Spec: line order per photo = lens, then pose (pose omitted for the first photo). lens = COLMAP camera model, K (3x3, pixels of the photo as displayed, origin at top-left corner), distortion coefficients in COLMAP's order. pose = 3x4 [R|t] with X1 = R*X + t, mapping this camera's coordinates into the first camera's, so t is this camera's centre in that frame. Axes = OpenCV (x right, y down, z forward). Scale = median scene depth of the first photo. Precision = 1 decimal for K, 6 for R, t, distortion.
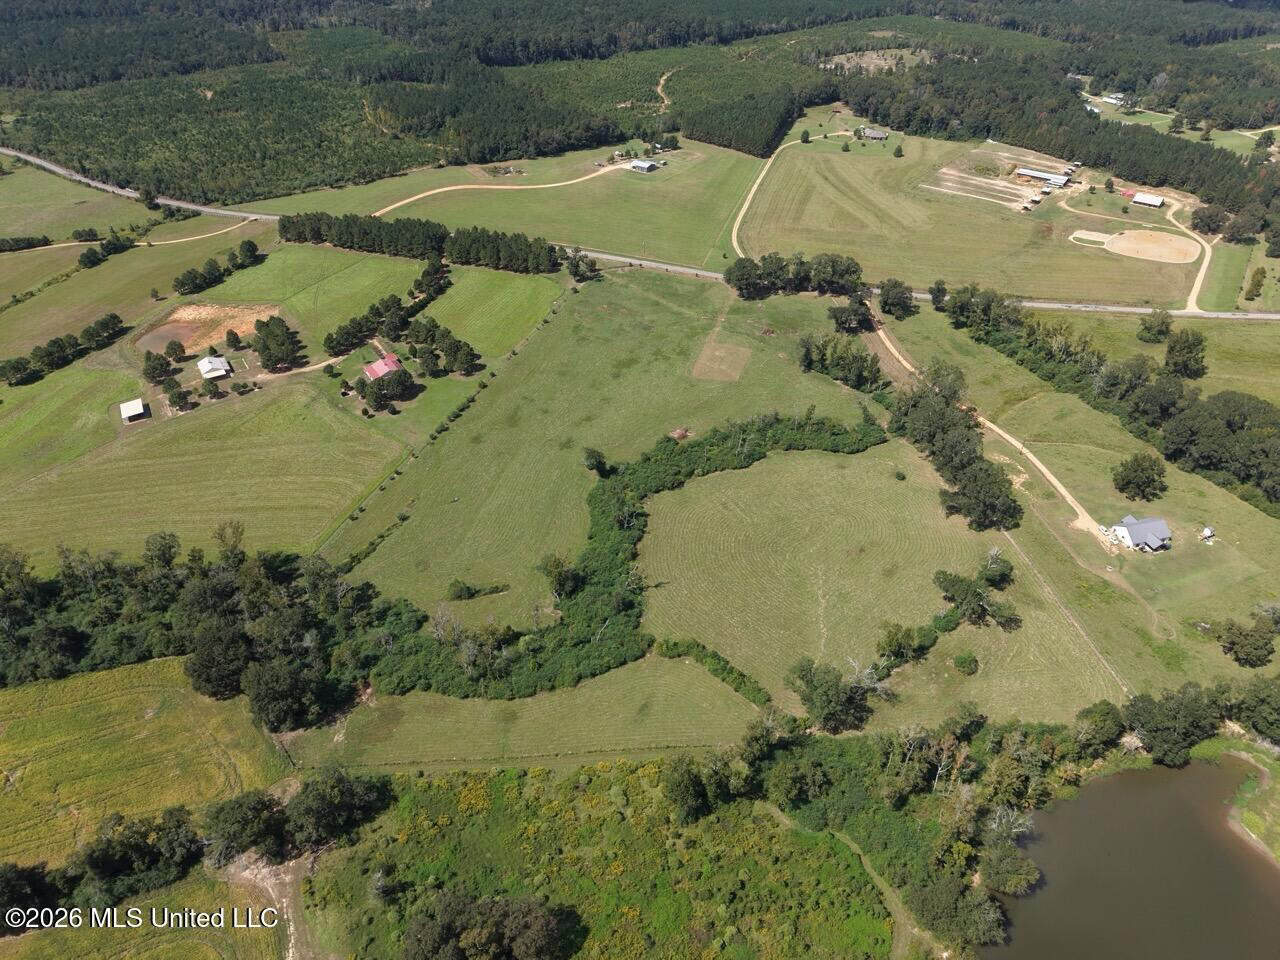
lens RADIAL K [[858.6, 0, 638.5], [0, 858.6, 479.1], [0, 0, 1]] dist [0.021548, -0.017867]
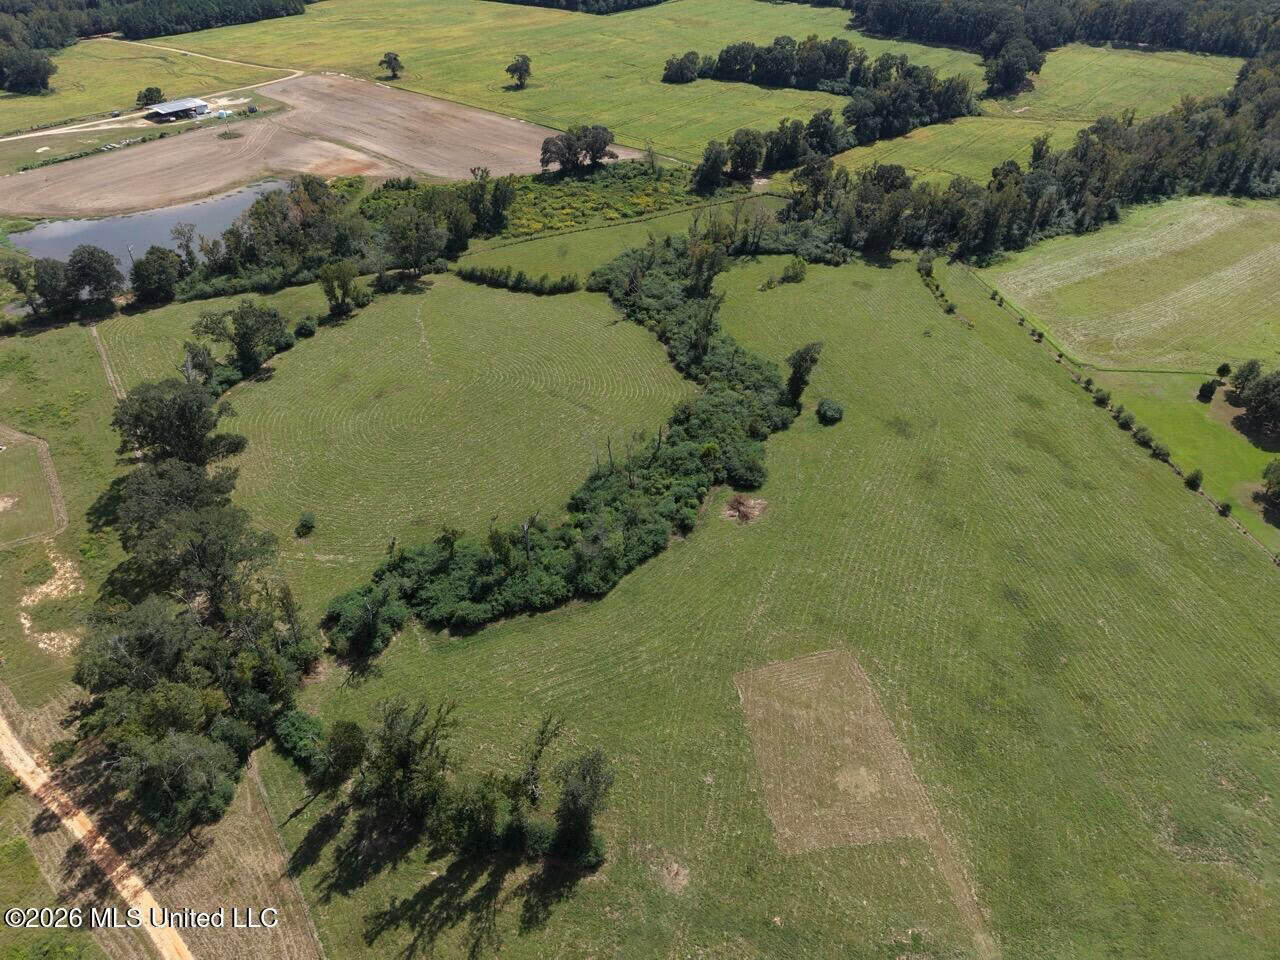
lens RADIAL K [[858.6, 0, 638.5], [0, 858.6, 479.1], [0, 0, 1]] dist [0.021548, -0.017867]
pose [[-0.899699, 0.260134, -0.350530, 0.250503], [-0.261692, 0.321281, 0.910108, -0.448396], [0.349369, 0.910554, -0.220981, 0.970053]]
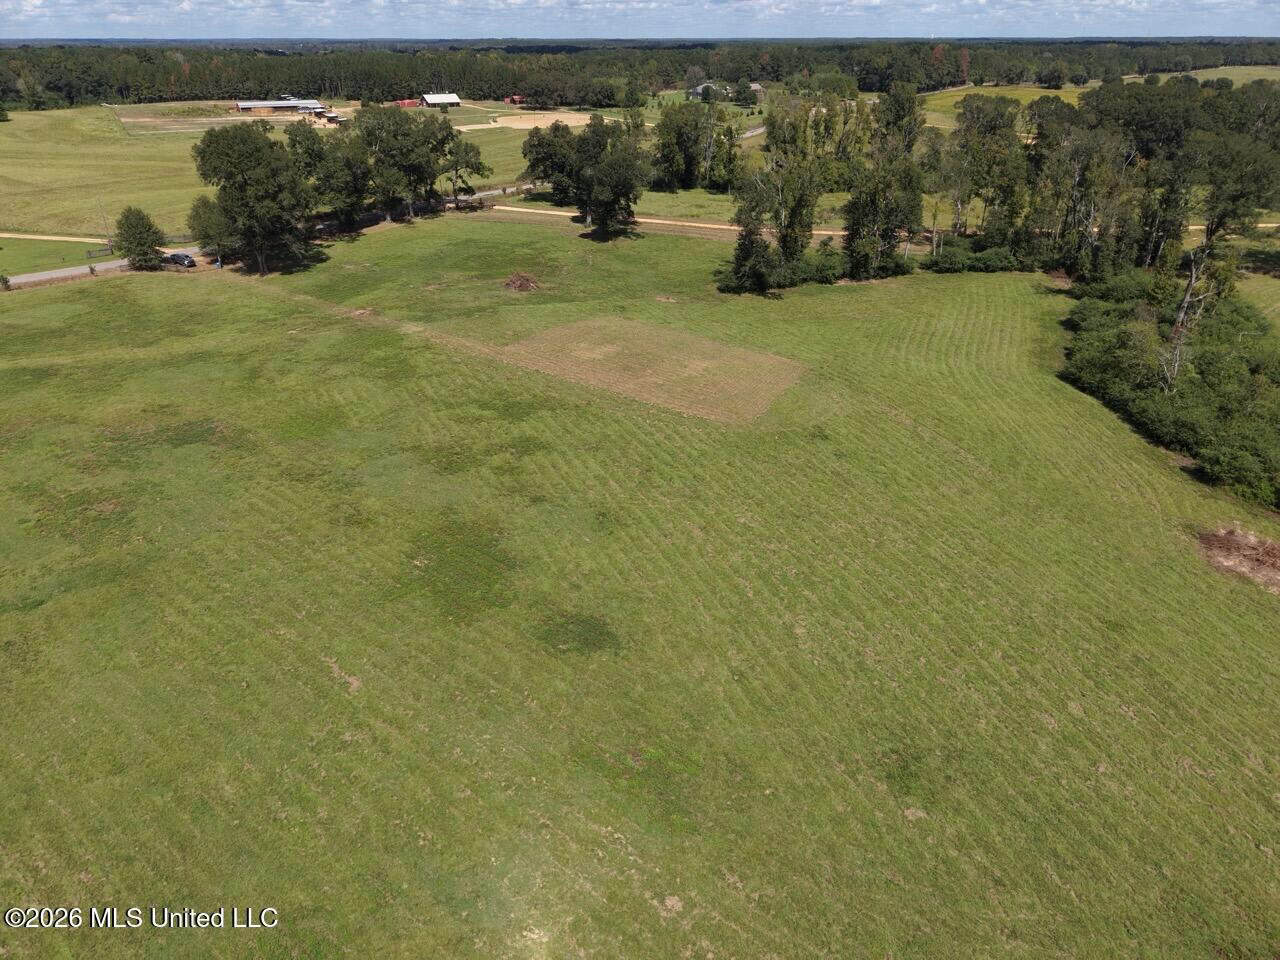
lens RADIAL K [[858.6, 0, 638.5], [0, 858.6, 479.1], [0, 0, 1]] dist [0.021548, -0.017867]
pose [[0.330783, -0.431582, 0.839238, -0.129321], [0.563810, 0.803518, 0.190990, -0.162025], [-0.756770, 0.409995, 0.509120, 0.903701]]
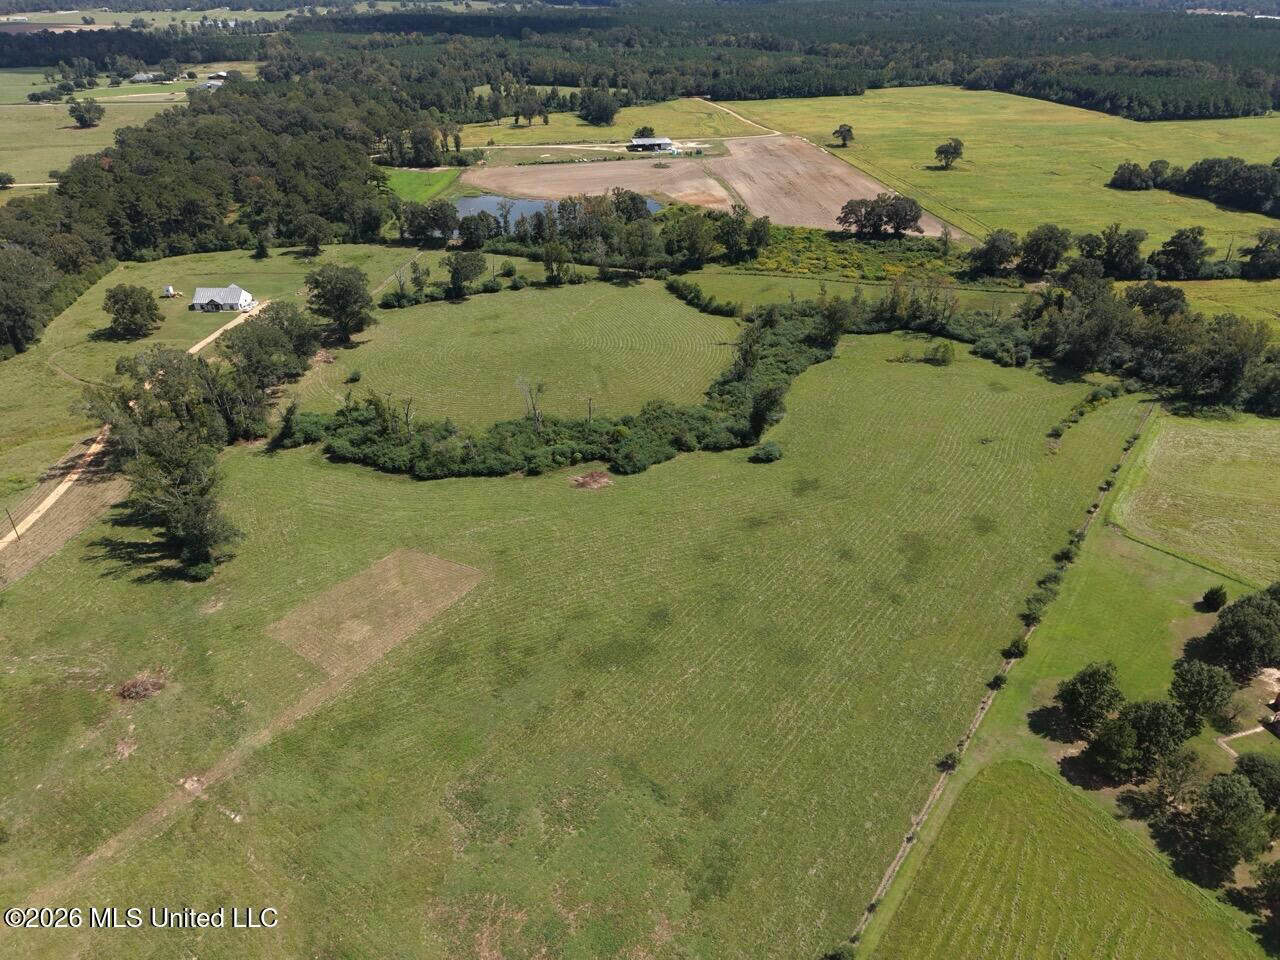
lens RADIAL K [[855.9, 0, 638.0], [0, 855.9, 483.9], [0, 0, 1]] dist [0.023076, -0.021089]
pose [[-0.957354, -0.144826, 0.249997, -0.104400], [0.177907, 0.386277, 0.905063, -0.493833], [-0.227645, 0.910942, -0.344039, 1.071420]]
